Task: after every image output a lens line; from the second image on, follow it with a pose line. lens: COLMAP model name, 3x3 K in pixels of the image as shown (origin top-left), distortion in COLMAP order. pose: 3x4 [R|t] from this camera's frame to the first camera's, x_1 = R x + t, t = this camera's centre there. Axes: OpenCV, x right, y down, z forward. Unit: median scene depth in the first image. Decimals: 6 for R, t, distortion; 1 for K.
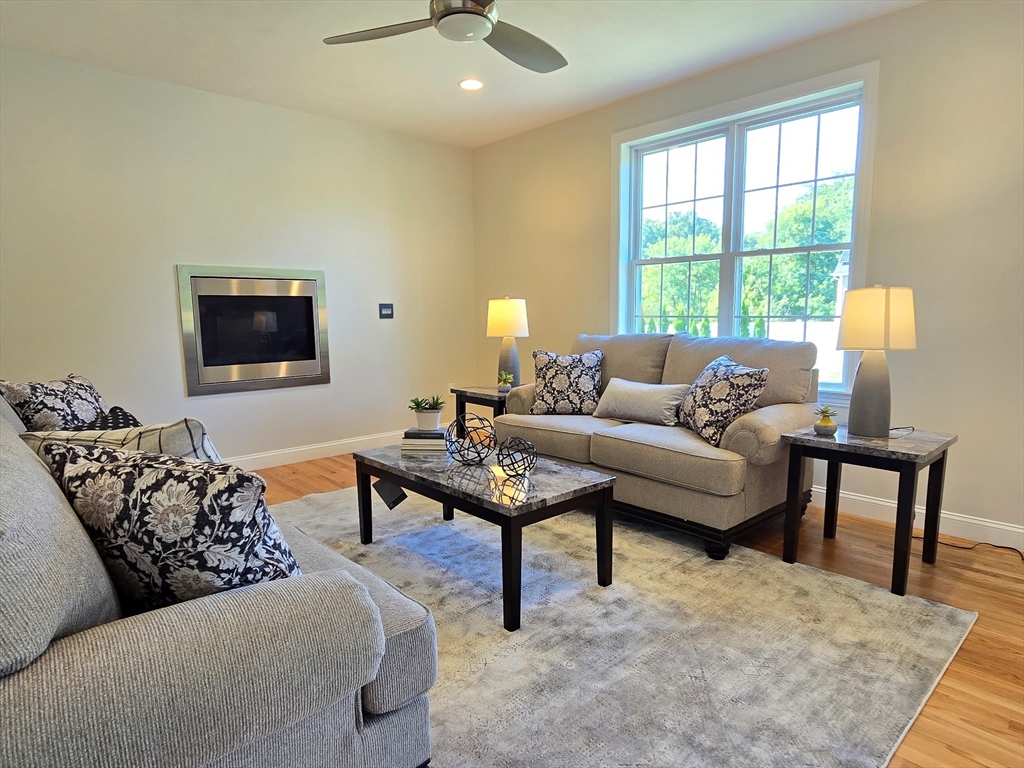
lens RADIAL K [[601.8, 0, 511.3], [0, 601.8, 391.4], [0, 0, 1]] dist [-0.001080, -0.003892]
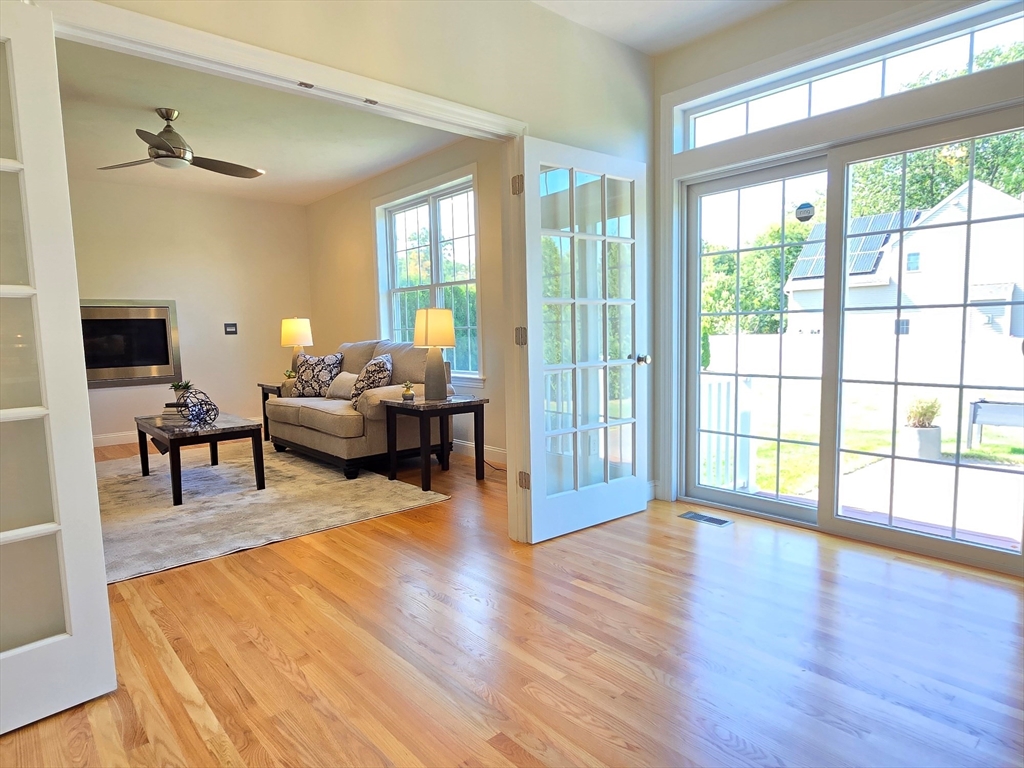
lens RADIAL K [[601.8, 0, 507.6], [0, 601.8, 391.4], [0, 0, 1]] dist [-0.001080, -0.003892]
pose [[0.999725, -0.012890, -0.019584, 0.574045], [0.012297, 0.999471, -0.030099, 0.071605], [0.019962, 0.029850, 0.999355, -0.431324]]
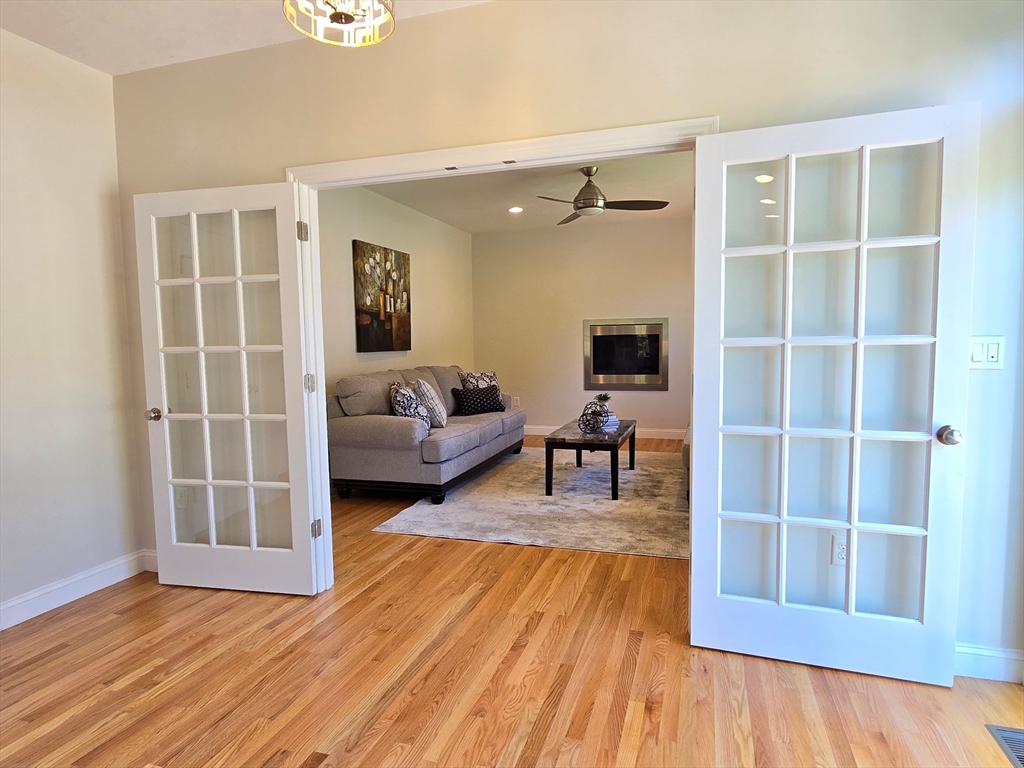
lens RADIAL K [[601.8, 0, 512.4], [0, 601.8, 392.0], [0, 0, 1]] dist [-0.001080, -0.003892]
pose [[0.500504, 0.075080, -0.862472, 1.015372], [-0.103721, 0.994257, 0.026362, -0.011814], [0.859498, 0.076263, 0.505417, -0.137642]]
